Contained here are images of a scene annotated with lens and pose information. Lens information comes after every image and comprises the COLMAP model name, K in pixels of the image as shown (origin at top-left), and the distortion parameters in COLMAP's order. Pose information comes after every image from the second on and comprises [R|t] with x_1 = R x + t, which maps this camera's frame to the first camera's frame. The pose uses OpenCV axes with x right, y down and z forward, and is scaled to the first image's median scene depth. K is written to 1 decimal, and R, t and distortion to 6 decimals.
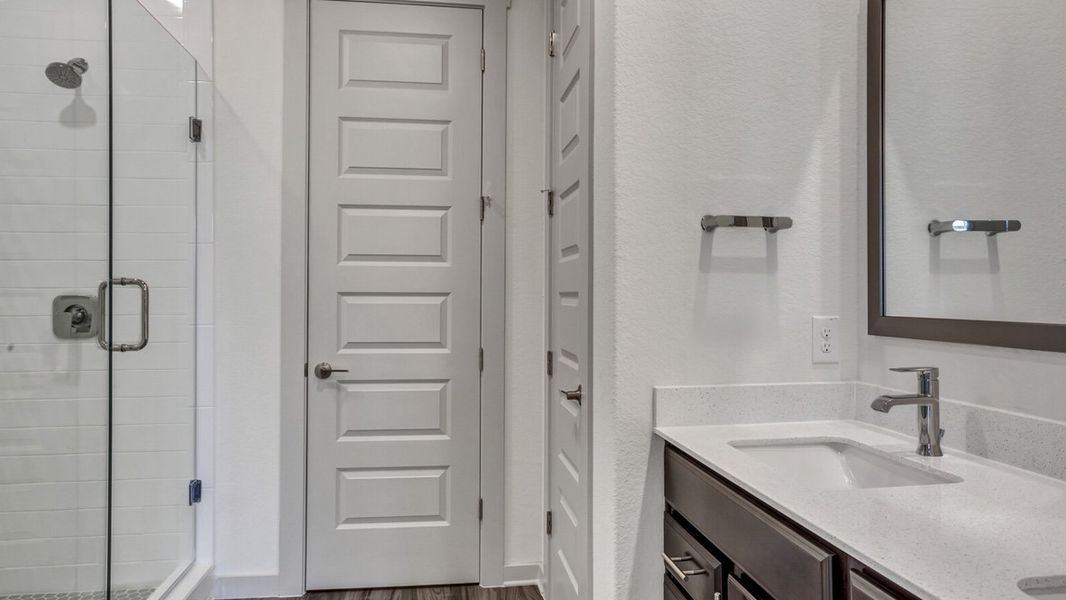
lens RADIAL K [[602.1, 0, 533.0], [0, 602.1, 300.0], [0, 0, 1]] dist [-0.001570, -0.000221]
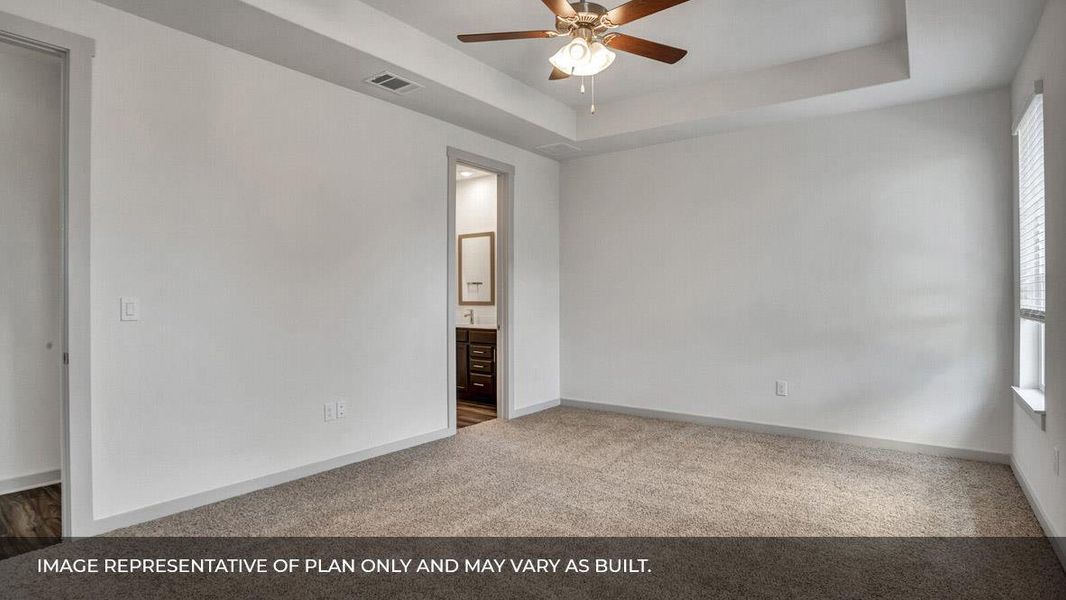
lens RADIAL K [[547.3, 0, 533.0], [0, 547.3, 298.6], [0, 0, 1]] dist [-0.000539, -0.000074]
pose [[0.695641, -0.004654, 0.718375, -2.376346], [0.000643, 0.999983, 0.005855, -0.025528], [-0.718390, -0.003611, 0.695631, -2.713931]]
